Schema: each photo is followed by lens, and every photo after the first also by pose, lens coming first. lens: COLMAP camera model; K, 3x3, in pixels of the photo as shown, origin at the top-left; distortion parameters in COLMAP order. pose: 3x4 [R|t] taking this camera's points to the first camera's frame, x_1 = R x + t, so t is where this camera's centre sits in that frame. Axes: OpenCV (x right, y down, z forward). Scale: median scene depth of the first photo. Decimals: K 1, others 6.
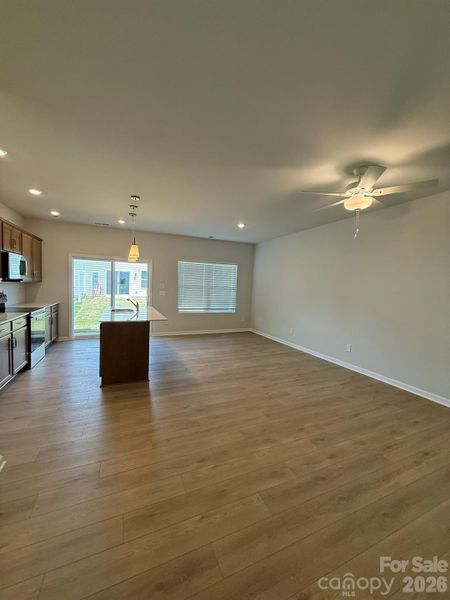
lens RADIAL K [[237.2, 0, 219.7], [0, 237.2, 300.0], [0, 0, 1]] dist [-0.001203, 0.000590]
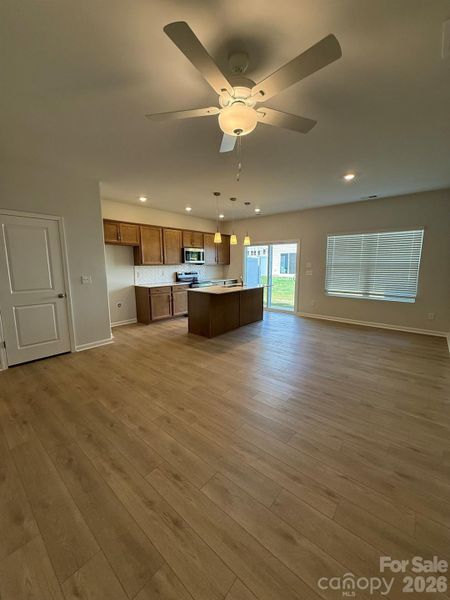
lens RADIAL K [[237.2, 0, 229.8], [0, 237.2, 300.5], [0, 0, 1]] dist [-0.001203, 0.000590]
pose [[0.449055, 0.104044, -0.887426, 1.062868], [-0.039890, 0.994541, 0.096417, 0.004443], [0.892613, -0.007897, 0.450754, 0.635295]]
